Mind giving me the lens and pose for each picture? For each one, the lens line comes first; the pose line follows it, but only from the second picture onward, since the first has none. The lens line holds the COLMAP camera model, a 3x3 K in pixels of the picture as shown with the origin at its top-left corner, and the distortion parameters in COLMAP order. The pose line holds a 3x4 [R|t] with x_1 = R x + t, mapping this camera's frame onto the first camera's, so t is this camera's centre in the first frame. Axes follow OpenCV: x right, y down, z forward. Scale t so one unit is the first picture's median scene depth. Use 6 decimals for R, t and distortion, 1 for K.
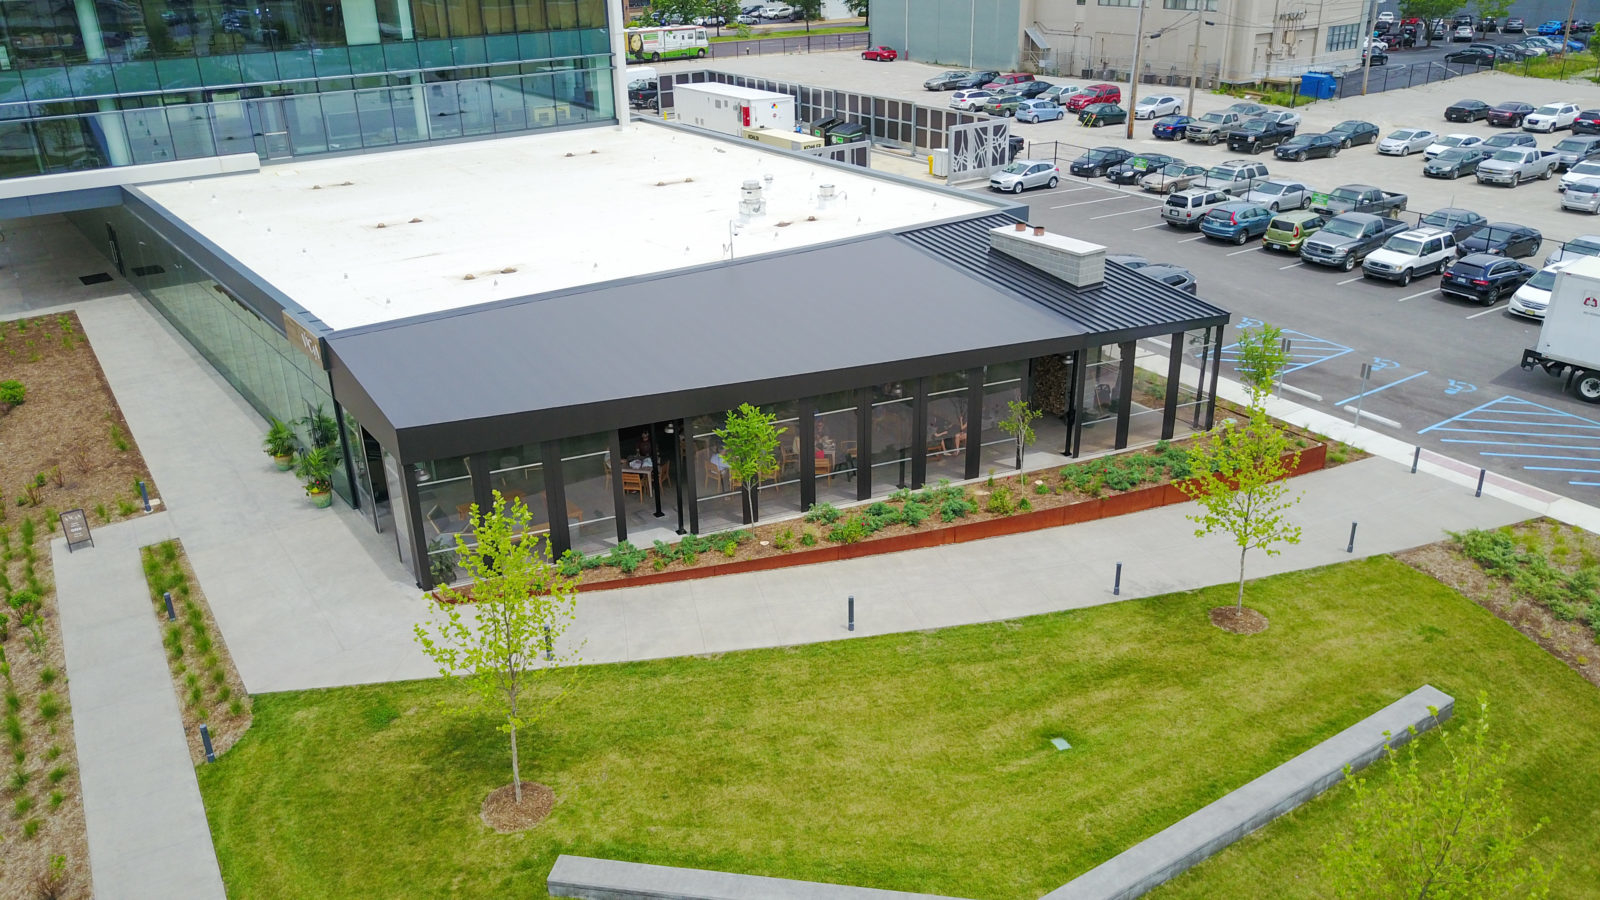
lens RADIAL K [[1191.3, 0, 800.1], [0, 1191.3, 430.0], [0, 0, 1]] dist [-0.000209, -0.003632]
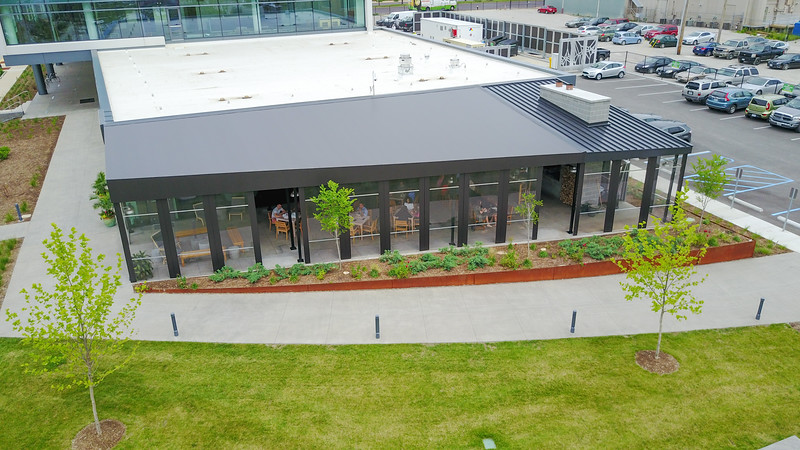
lens RADIAL K [[601.6, 0, 400.0], [0, 601.6, 225.0], [0, 0, 1]] dist [-0.005439, 0.010263]
pose [[0.982093, 0.081449, -0.169882, 0.148953], [-0.076676, 0.996460, 0.034485, 0.000889], [0.172089, -0.020842, 0.984861, 0.220615]]
